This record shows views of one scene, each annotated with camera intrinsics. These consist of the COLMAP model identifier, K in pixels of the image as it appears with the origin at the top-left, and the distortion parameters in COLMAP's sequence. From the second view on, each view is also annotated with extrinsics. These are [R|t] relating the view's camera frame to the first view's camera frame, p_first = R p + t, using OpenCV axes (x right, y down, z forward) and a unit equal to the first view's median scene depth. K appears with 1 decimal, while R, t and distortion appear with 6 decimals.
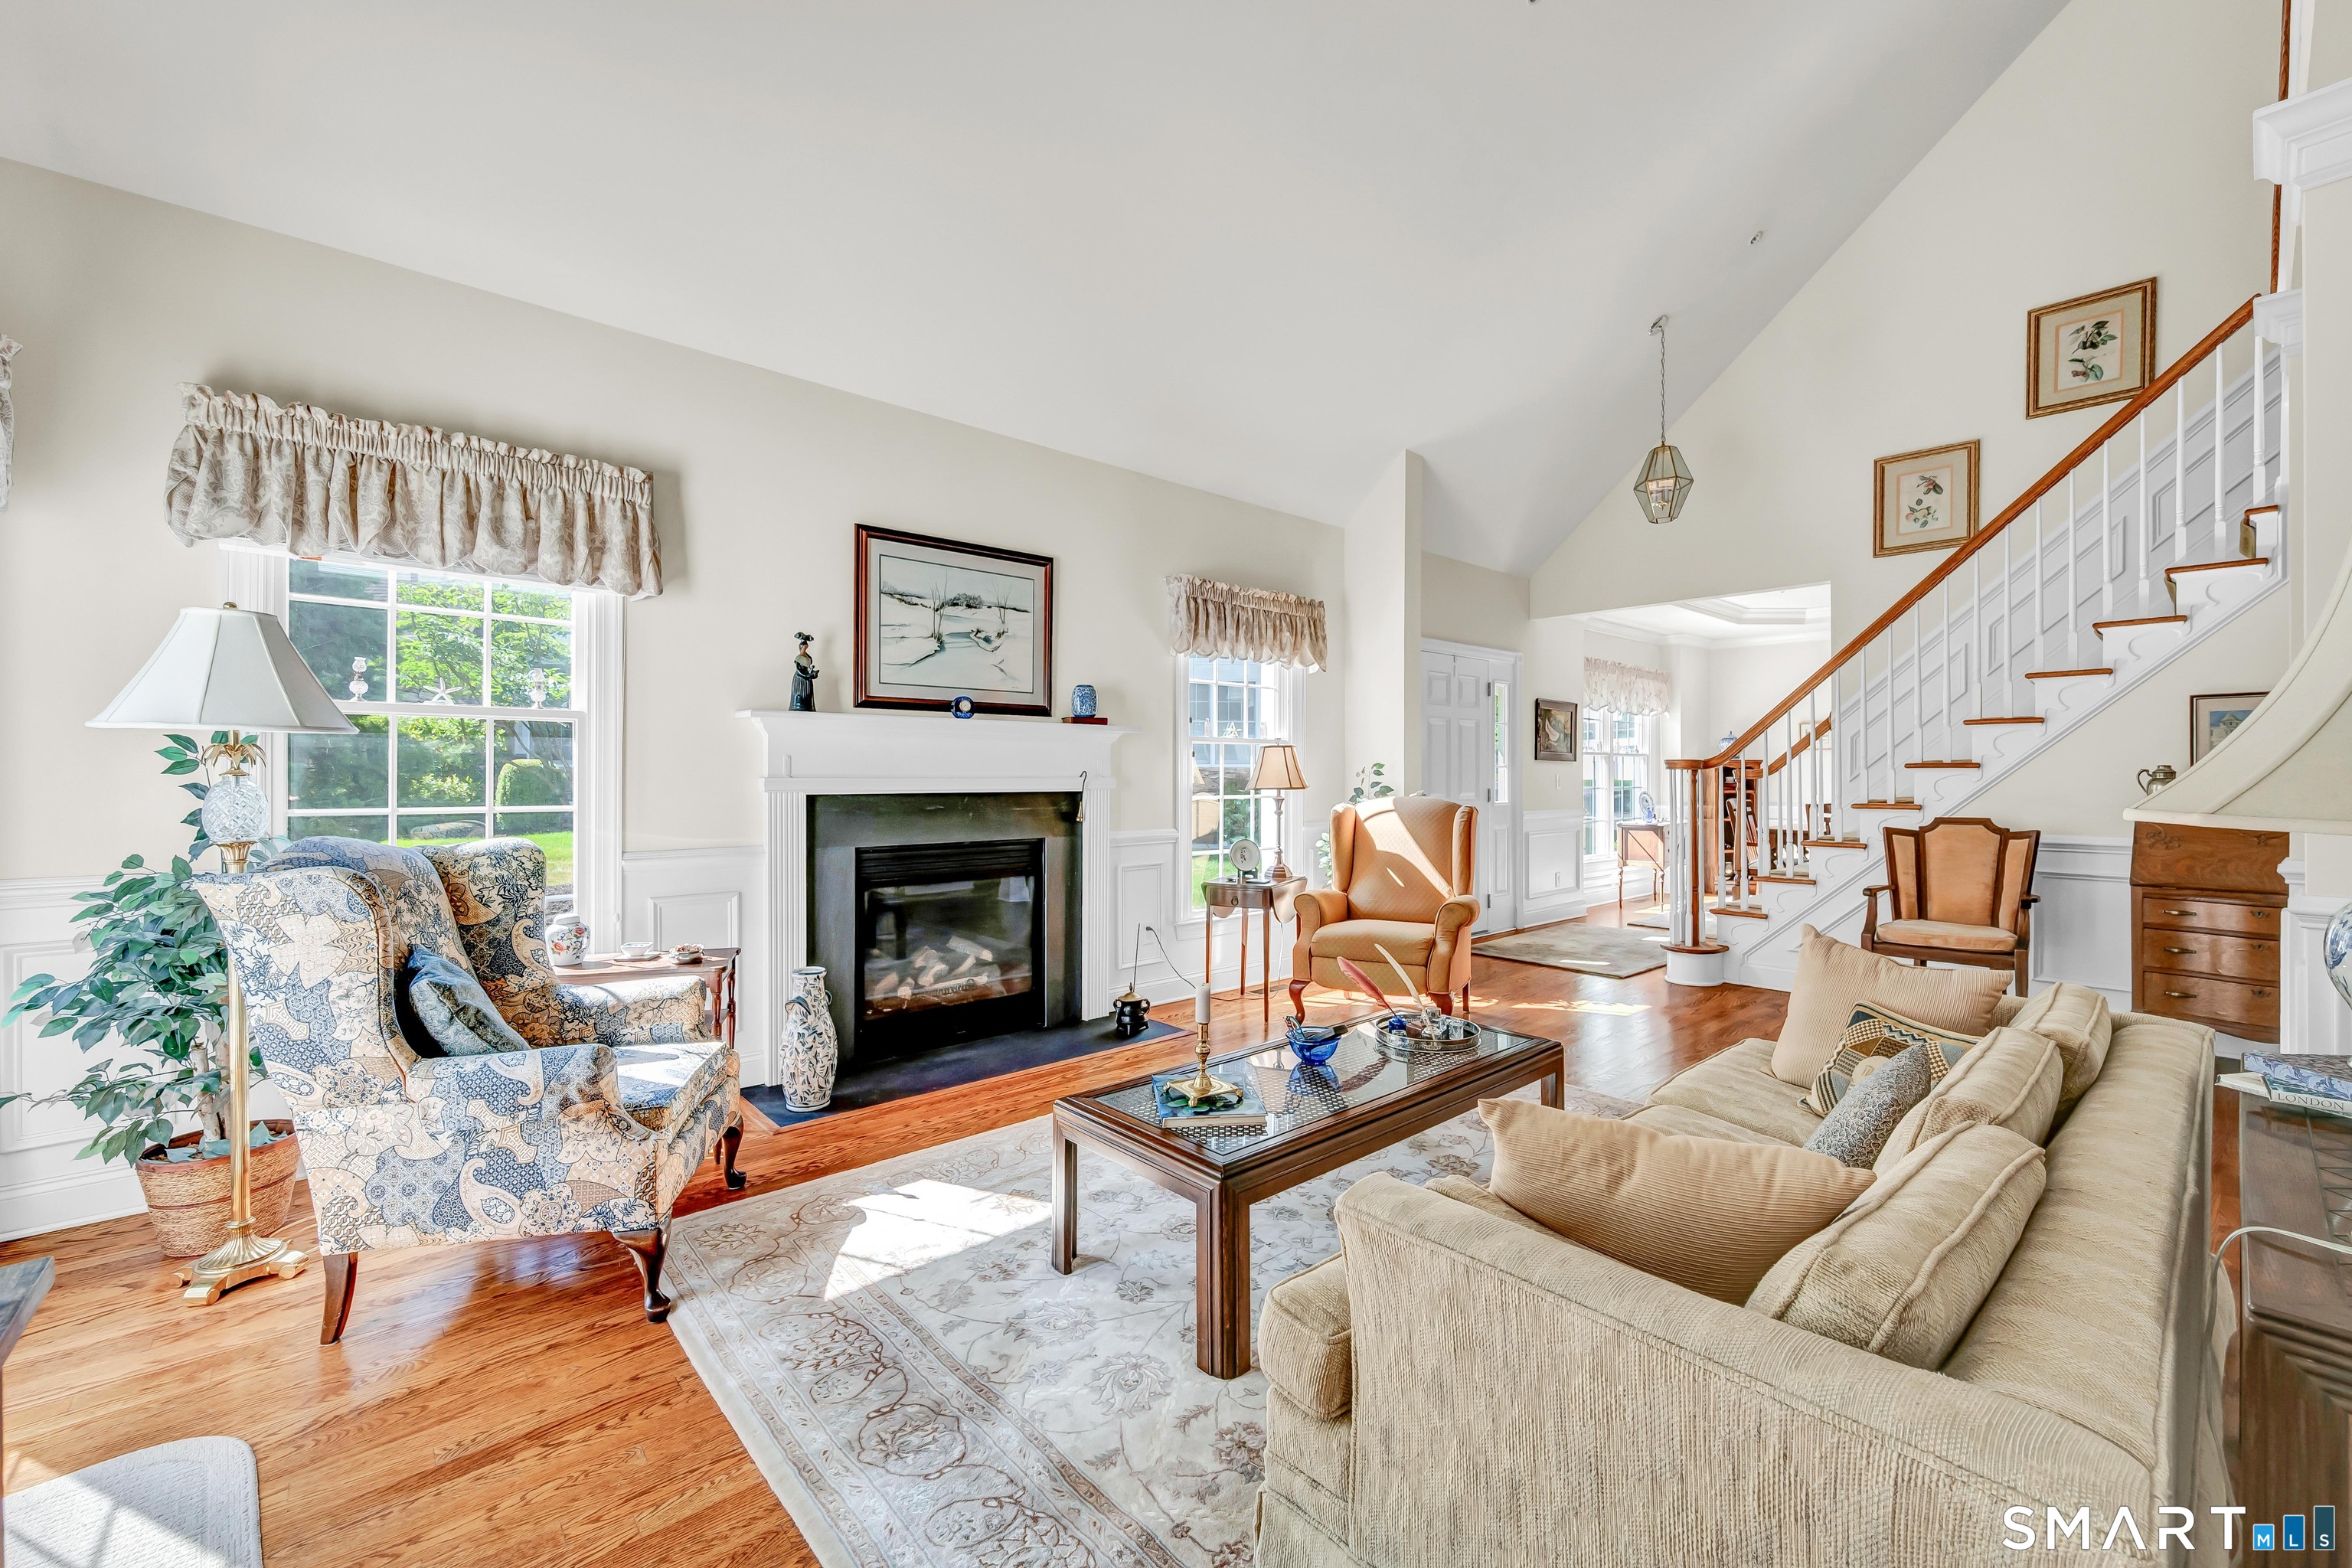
lens RADIAL K [[952.5, 0, 1168.0], [0, 952.5, 778.4], [0, 0, 1]] dist [-0.001172, -0.000313]
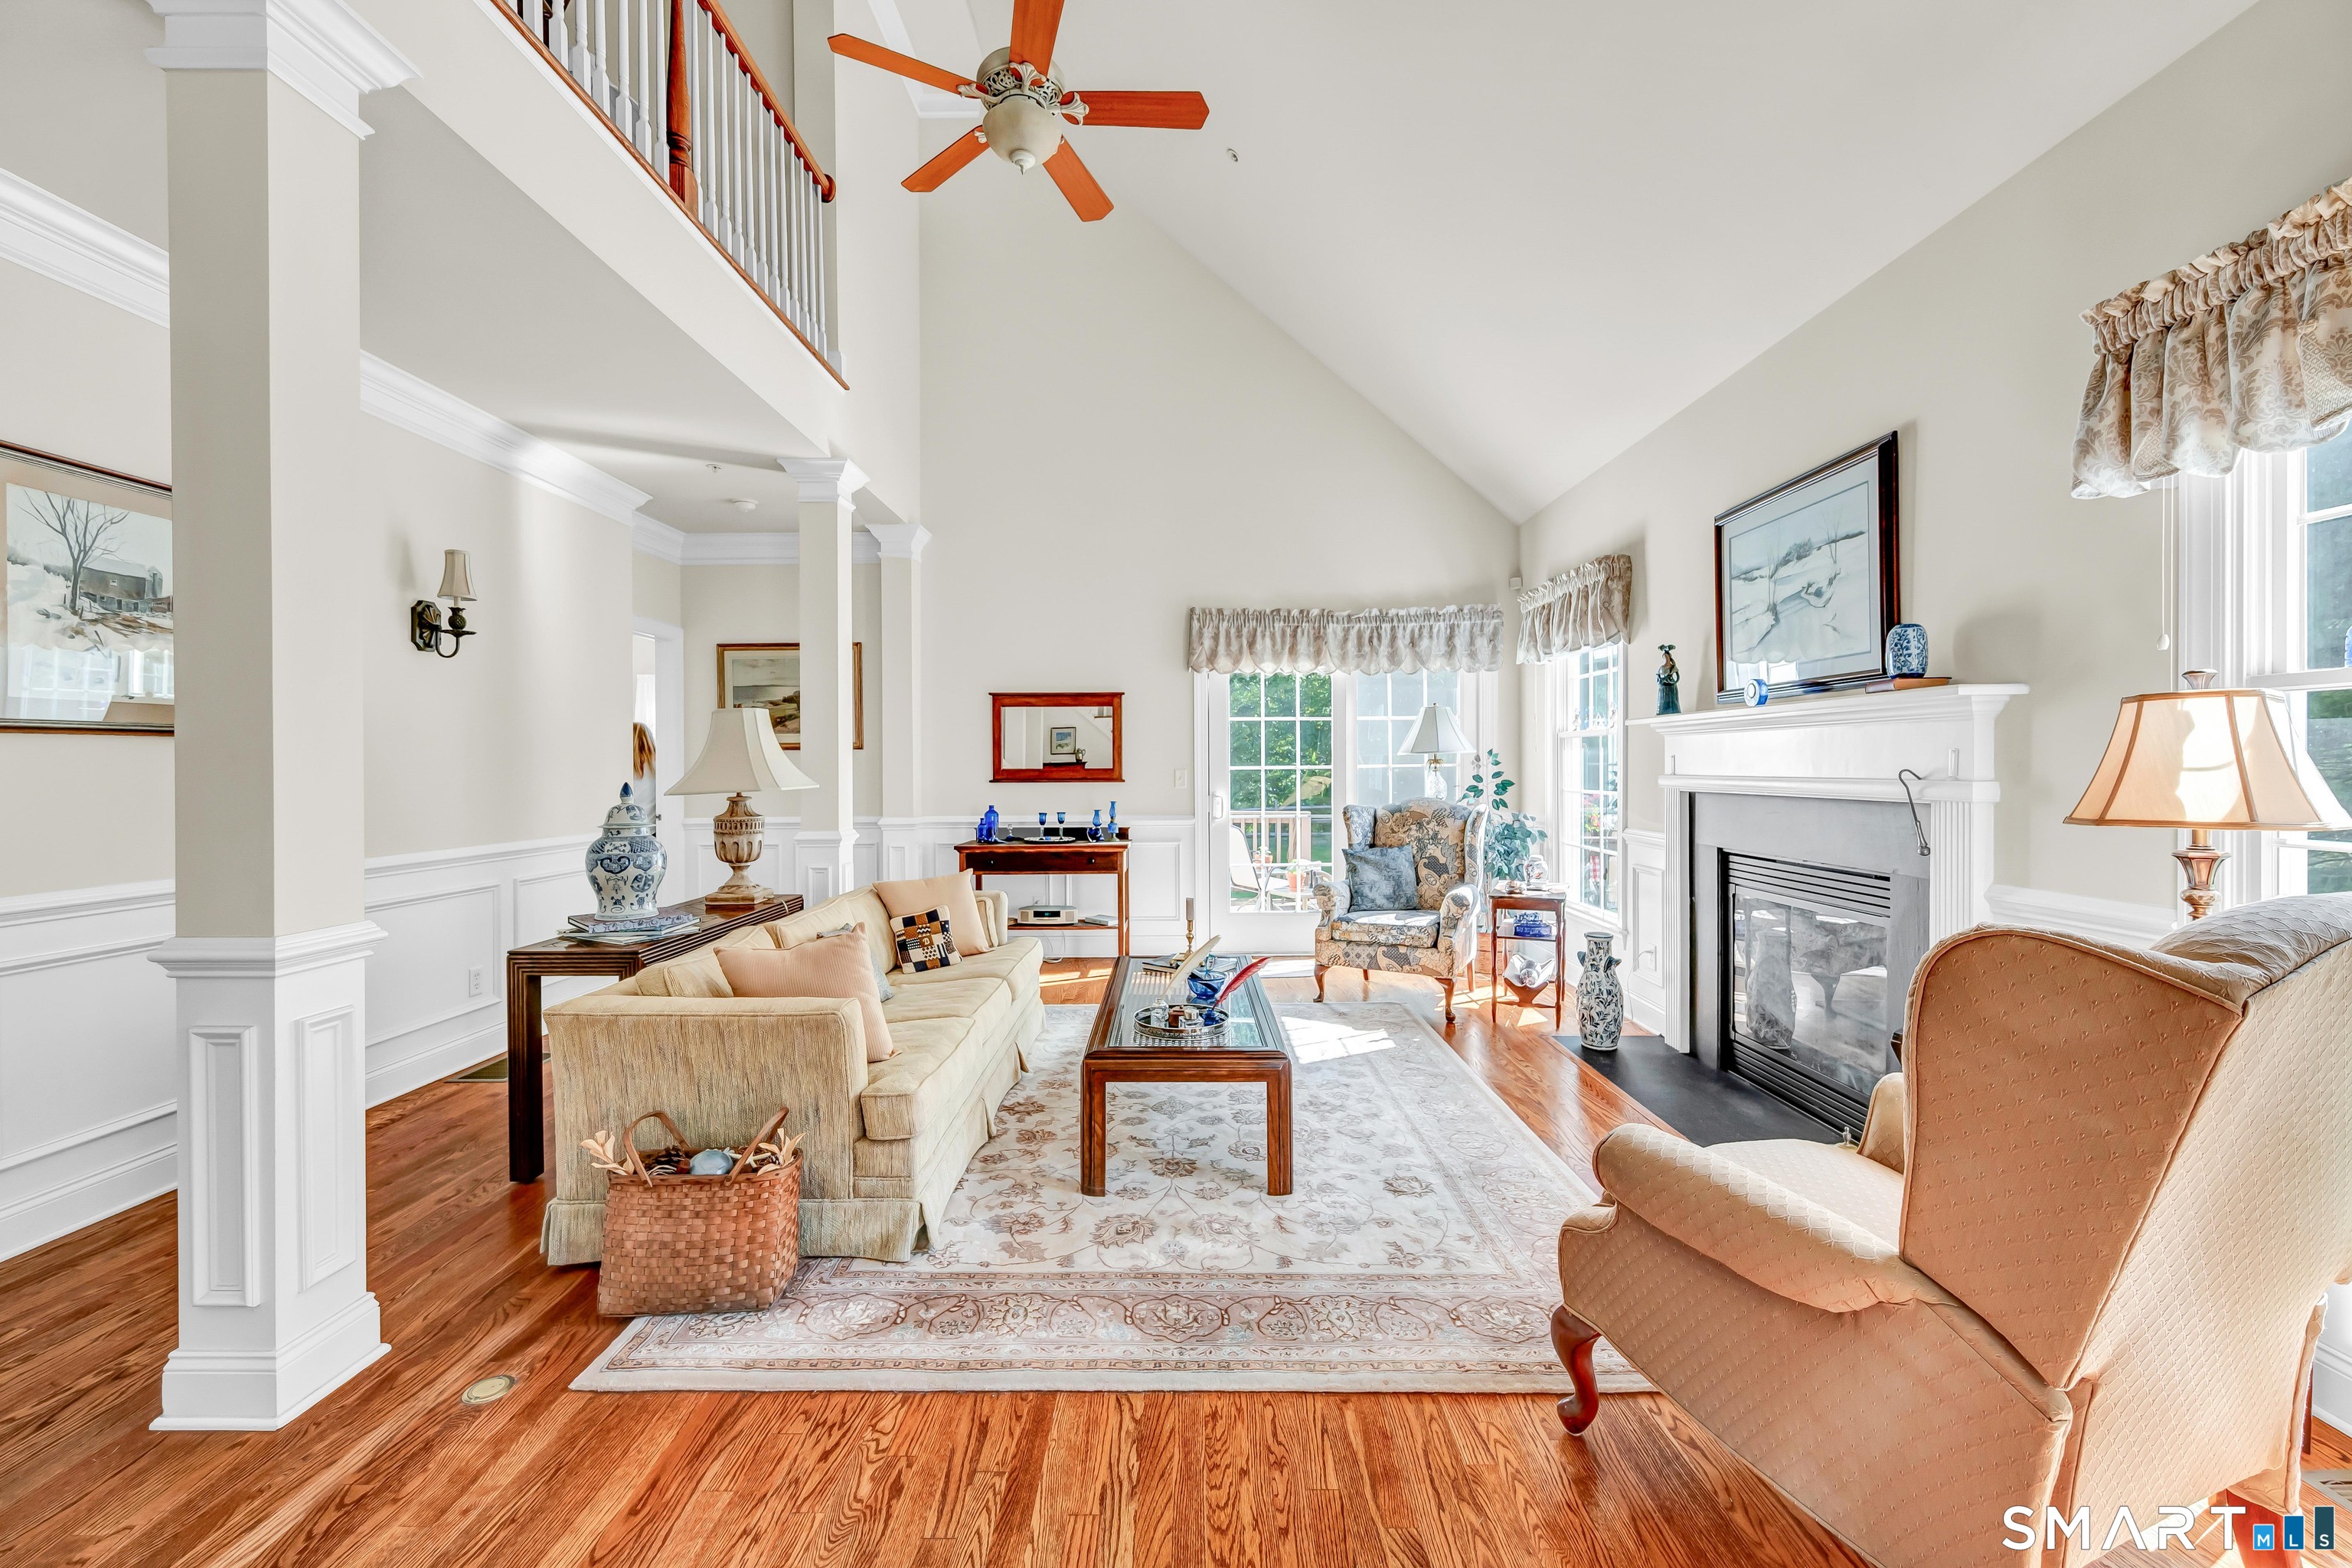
lens RADIAL K [[949.7, 0, 1181.3], [0, 949.7, 757.4], [0, 0, 1]] dist [-0.000421, -0.000214]
pose [[-0.660042, 0.001744, -0.751227, 0.611498], [0.007554, 0.999962, -0.004316, -0.015292], [0.751191, -0.008523, -0.660030, 0.975367]]
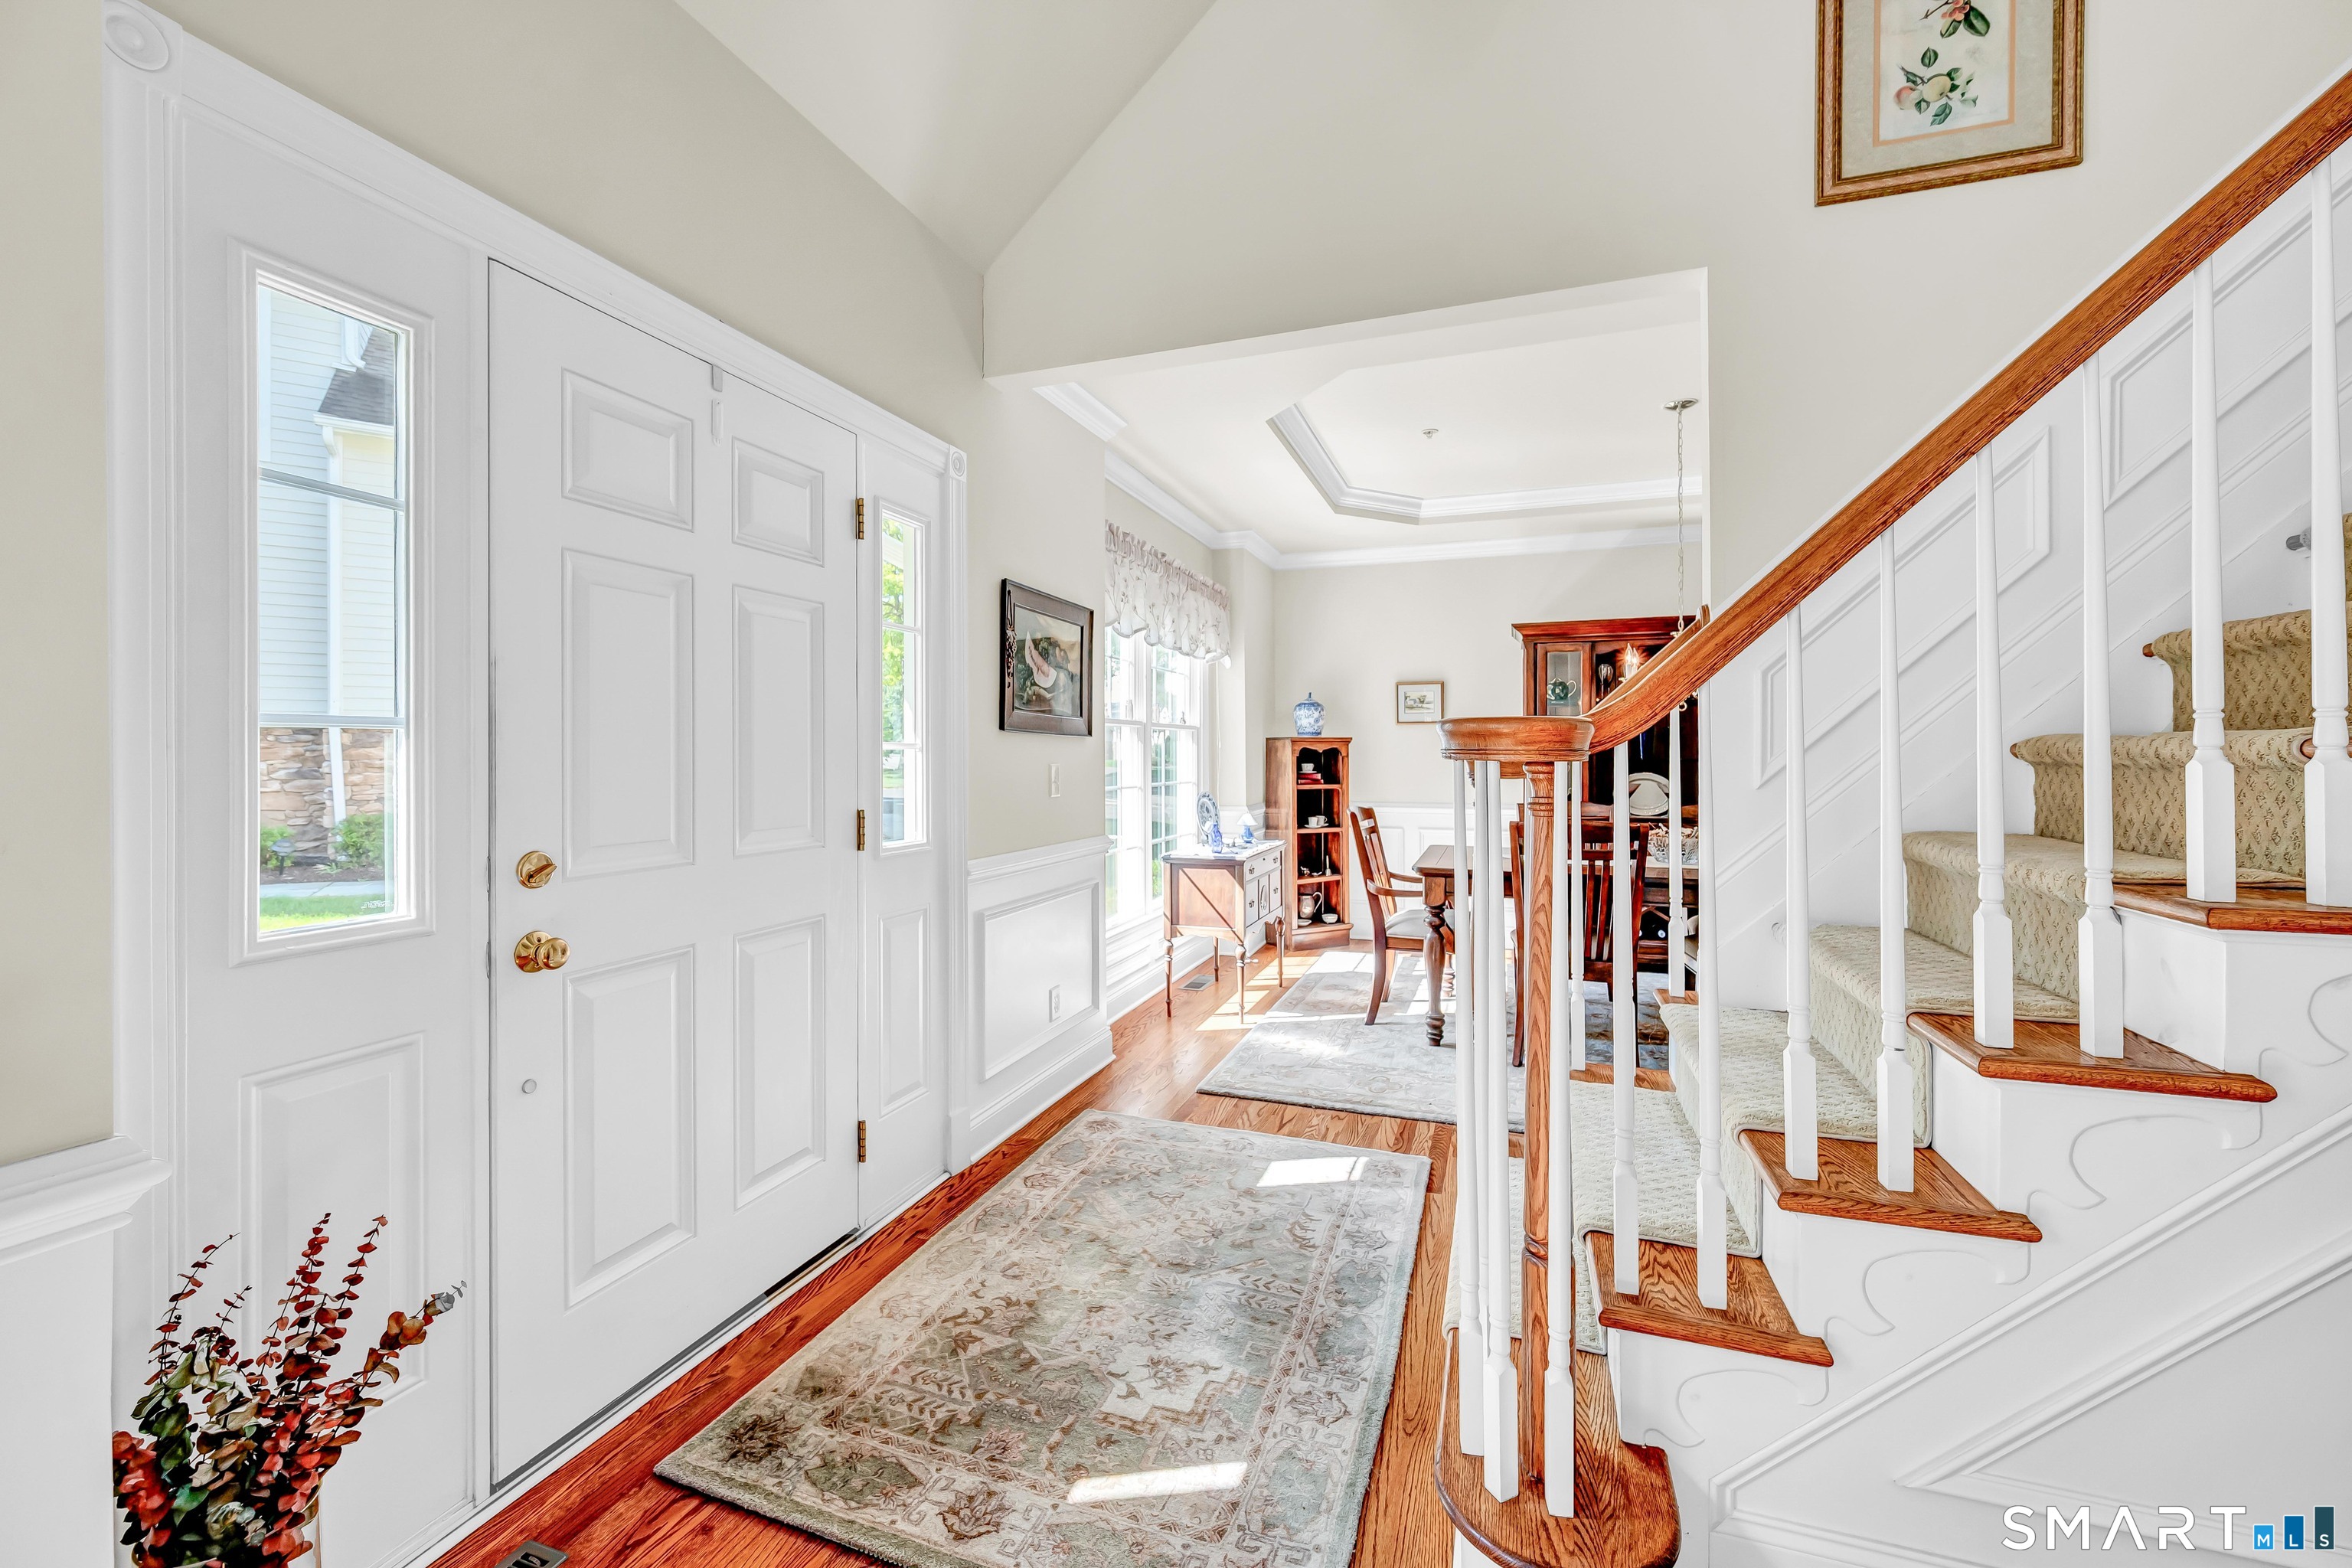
lens RADIAL K [[937.9, 0, 1174.4], [0, 937.9, 749.4], [0, 0, 1]] dist [-0.000551, -0.000252]
pose [[0.875183, 0.001458, 0.483790, 0.396635], [0.002474, 0.999969, -0.007490, -0.012844], [-0.483786, 0.007752, 0.875152, 0.947537]]
